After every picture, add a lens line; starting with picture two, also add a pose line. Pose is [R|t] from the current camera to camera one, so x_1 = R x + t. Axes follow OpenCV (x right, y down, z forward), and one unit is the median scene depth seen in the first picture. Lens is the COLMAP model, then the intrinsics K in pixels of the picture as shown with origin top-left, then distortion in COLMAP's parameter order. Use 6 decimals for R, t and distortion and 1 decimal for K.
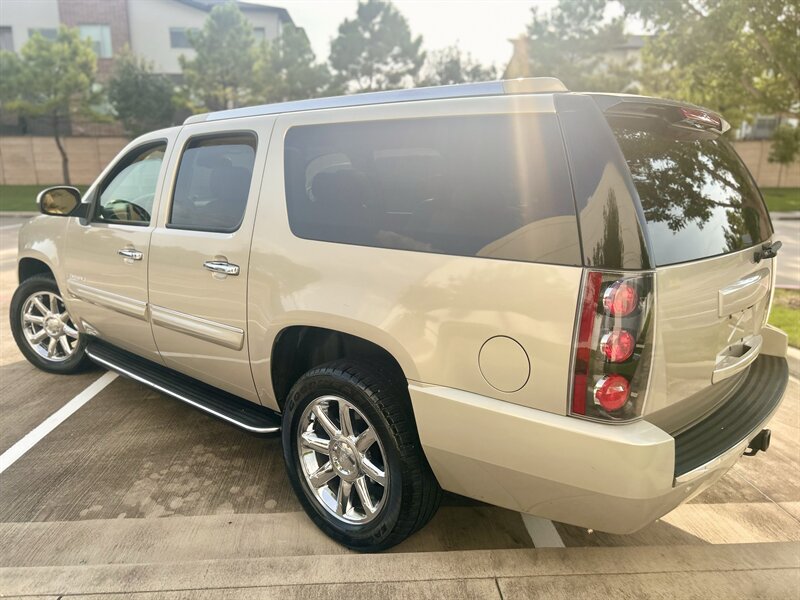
lens RADIAL K [[642.4, 0, 403.5], [0, 642.4, 292.9], [0, 0, 1]] dist [0.021881, -0.019899]
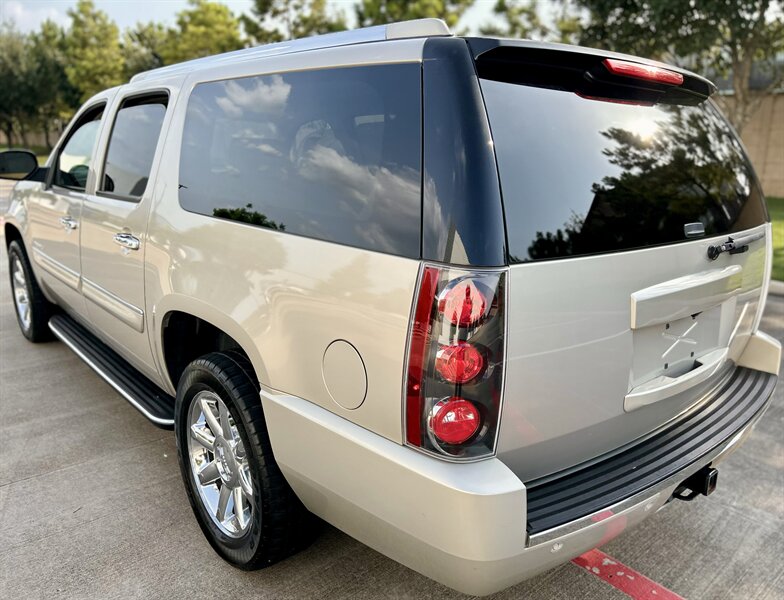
lens RADIAL K [[652.3, 0, 393.1], [0, 652.3, 295.1], [0, 0, 1]] dist [0.035078, -0.044676]
pose [[0.993522, 0.043771, -0.104870, 0.274072], [-0.039351, 0.998263, 0.043853, -0.025840], [0.106608, -0.039443, 0.993519, 0.175502]]
